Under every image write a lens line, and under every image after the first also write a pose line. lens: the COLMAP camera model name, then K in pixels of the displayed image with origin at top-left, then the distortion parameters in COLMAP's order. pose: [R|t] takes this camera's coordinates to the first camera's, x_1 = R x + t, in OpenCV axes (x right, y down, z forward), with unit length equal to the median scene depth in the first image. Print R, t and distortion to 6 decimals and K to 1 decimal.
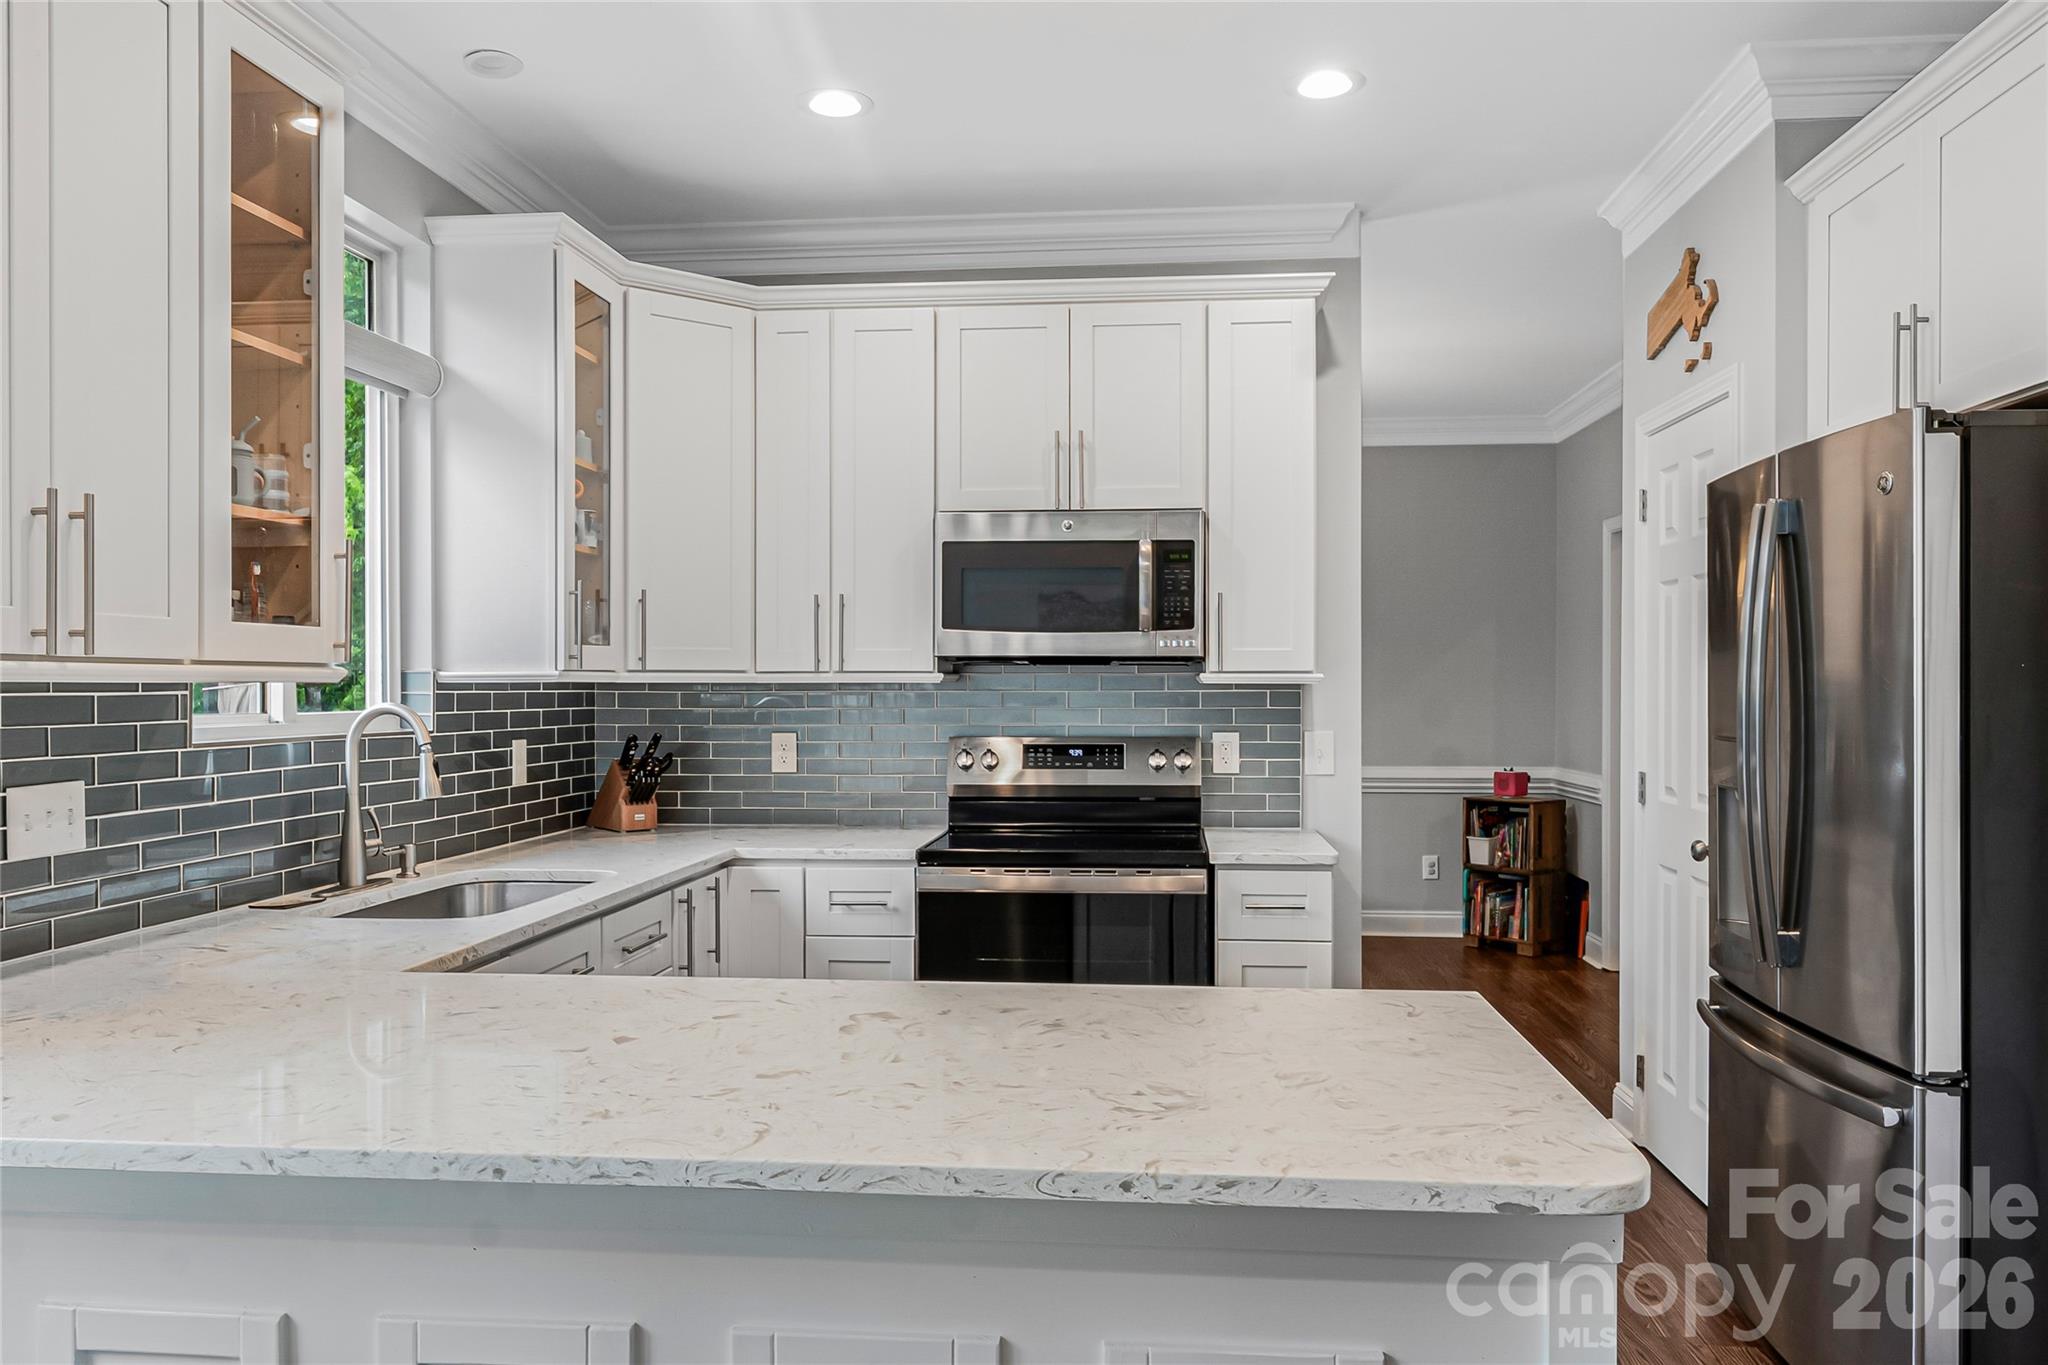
lens RADIAL K [[1446.1, 0, 1036.3], [0, 1446.1, 689.5], [0, 0, 1]] dist [0.002600, -0.004070]
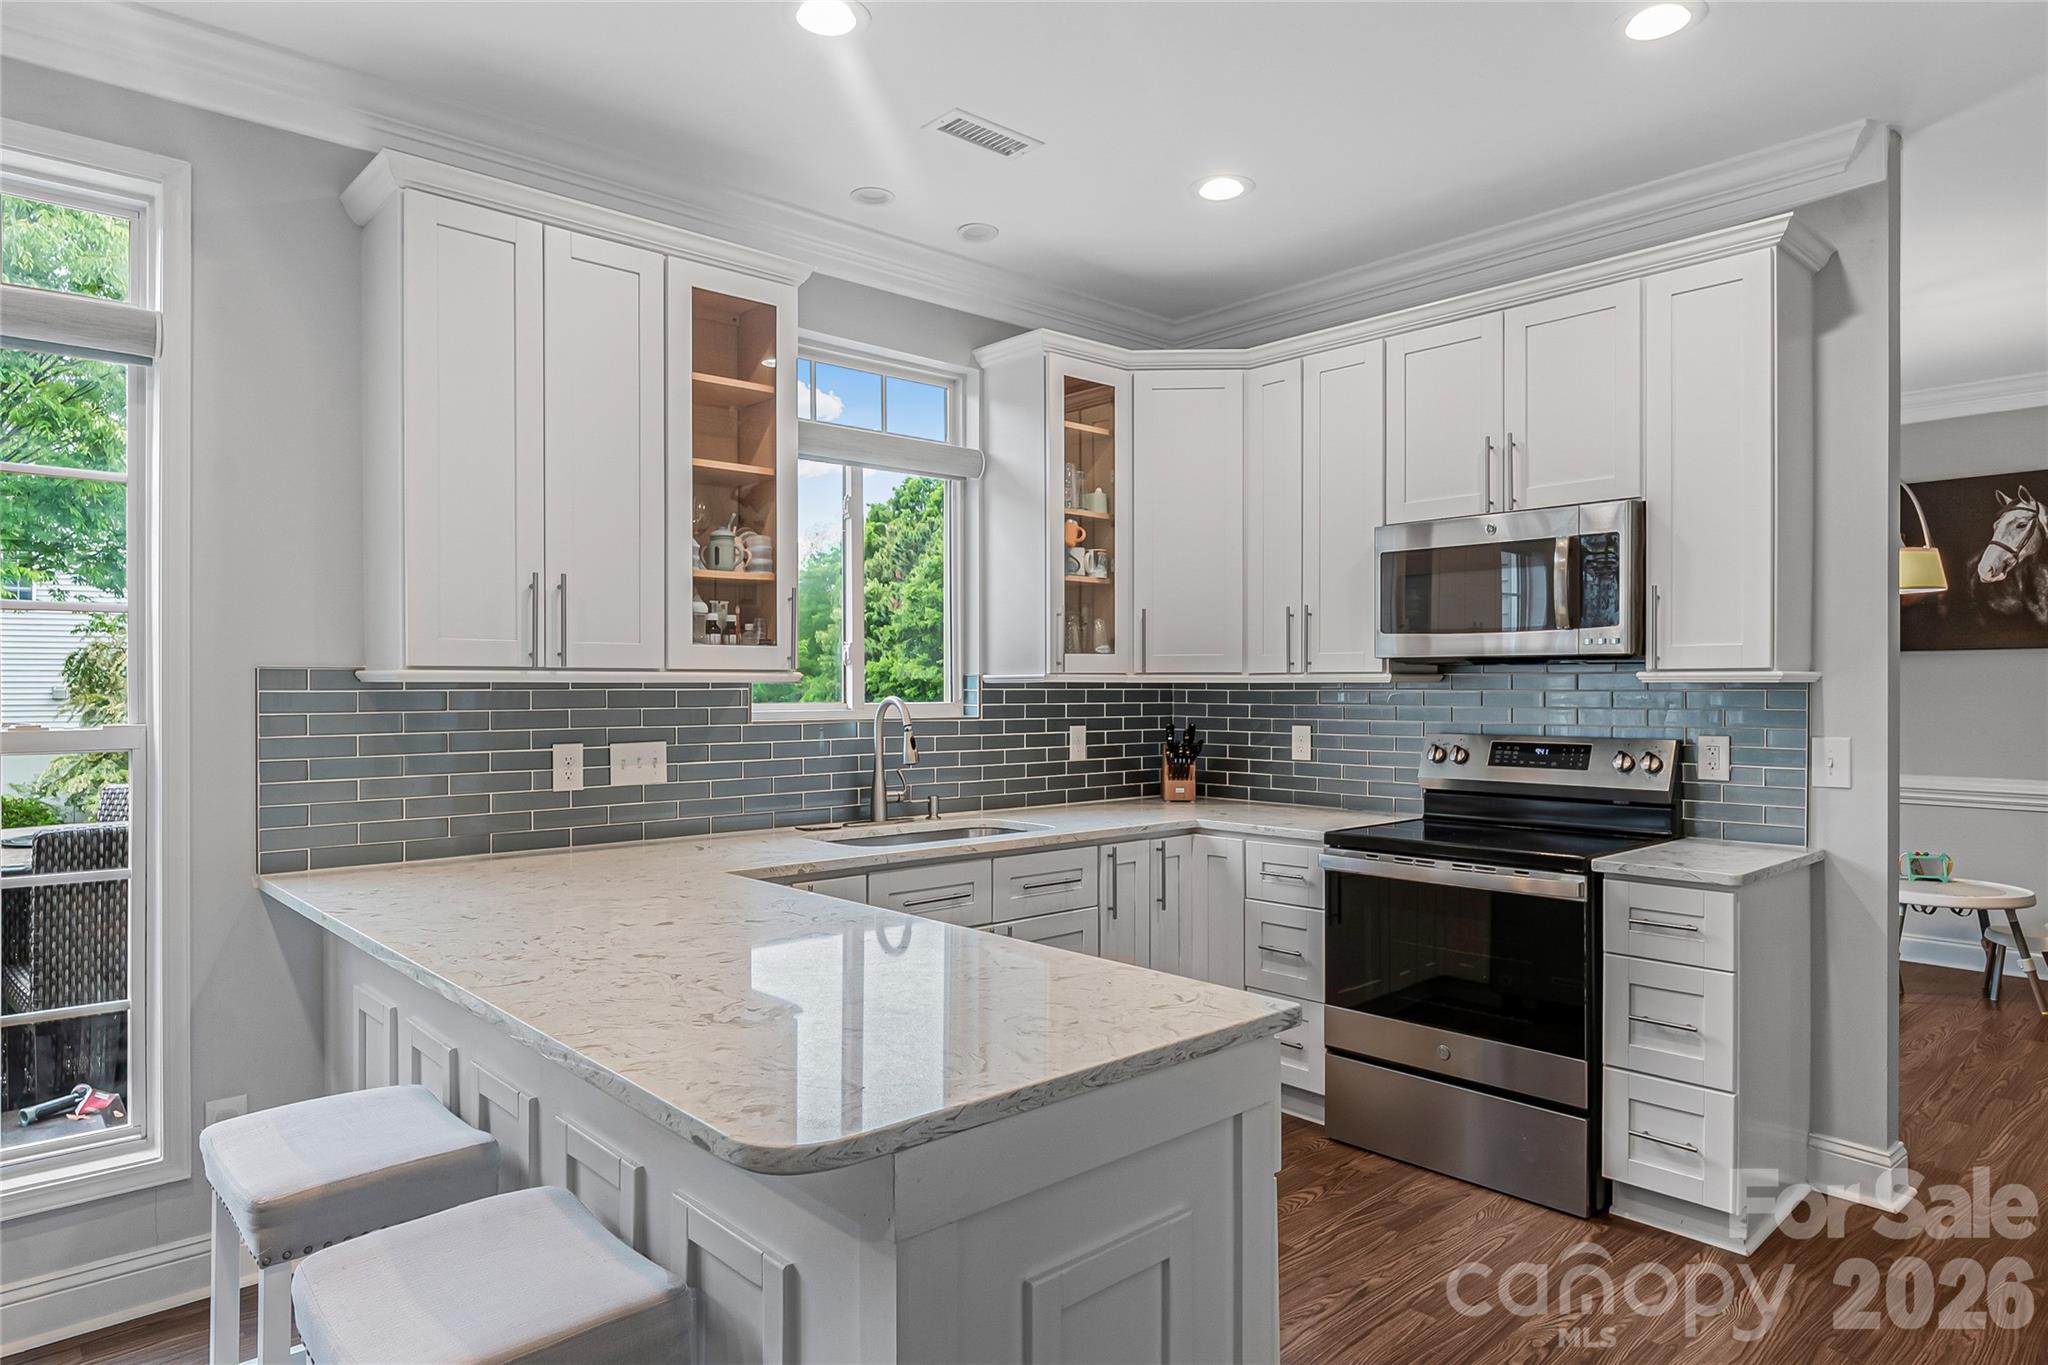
lens RADIAL K [[1217.5, 0, 1031.7], [0, 1217.5, 689.0], [0, 0, 1]] dist [0.001629, -0.001203]
pose [[0.740709, 0.001226, -0.671824, 0.362682], [-0.001973, 0.999998, -0.000350, 0.001239], [0.671823, 0.001584, 0.740710, 0.146437]]
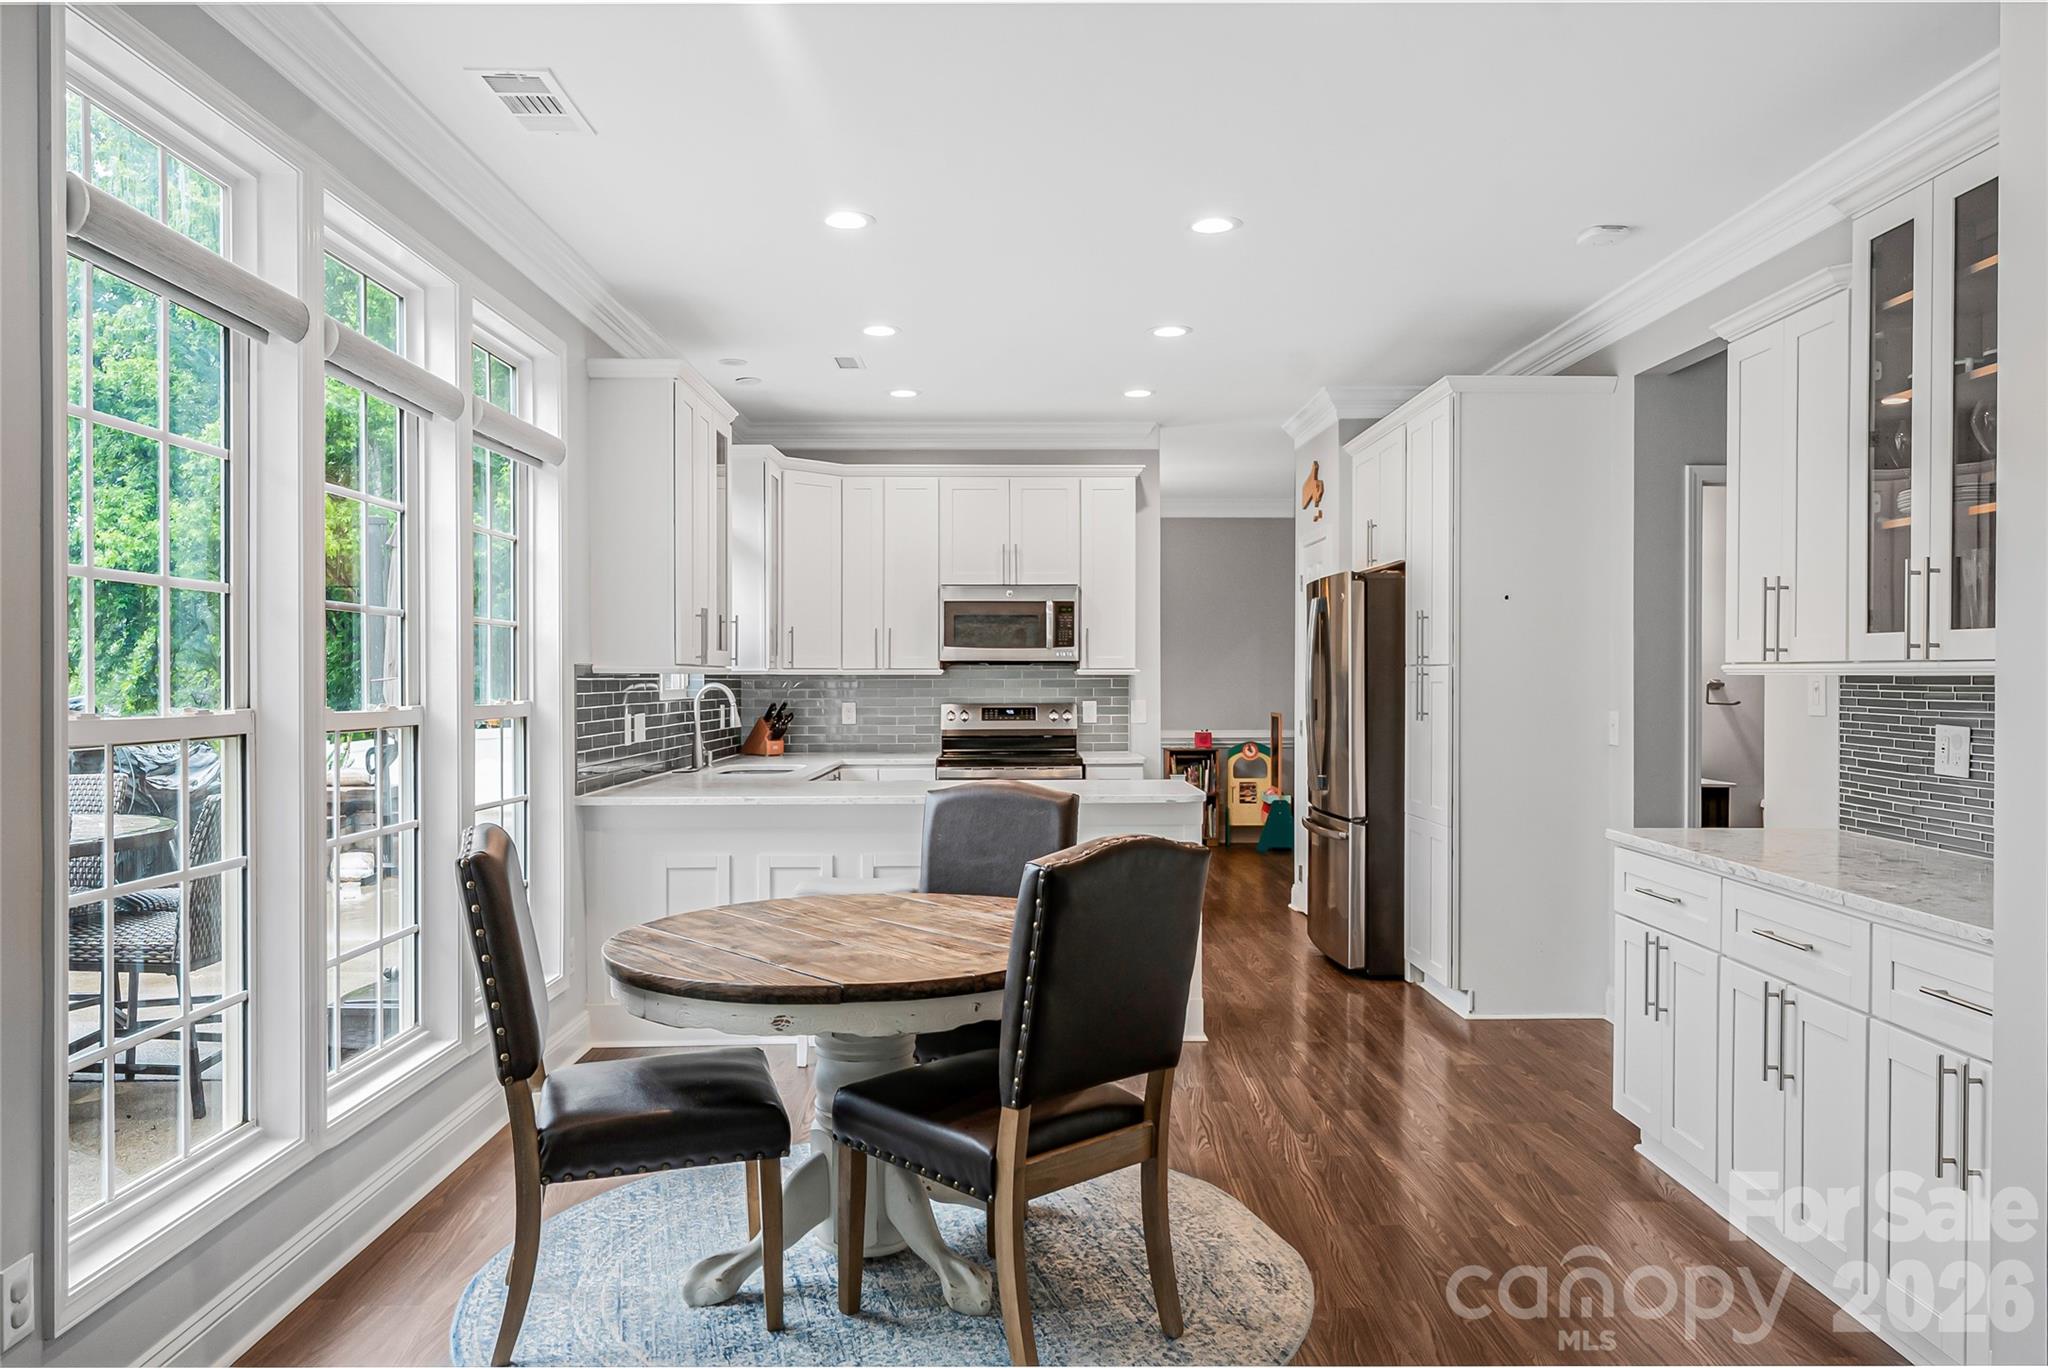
lens RADIAL K [[1461.3, 0, 1044.4], [0, 1461.3, 688.1], [0, 0, 1]] dist [0.008607, 0.000693]
pose [[0.993478, -0.002480, 0.113993, -0.156959], [0.002198, 0.999994, 0.002606, 0.008721], [-0.113999, -0.002339, 0.993478, -0.961715]]
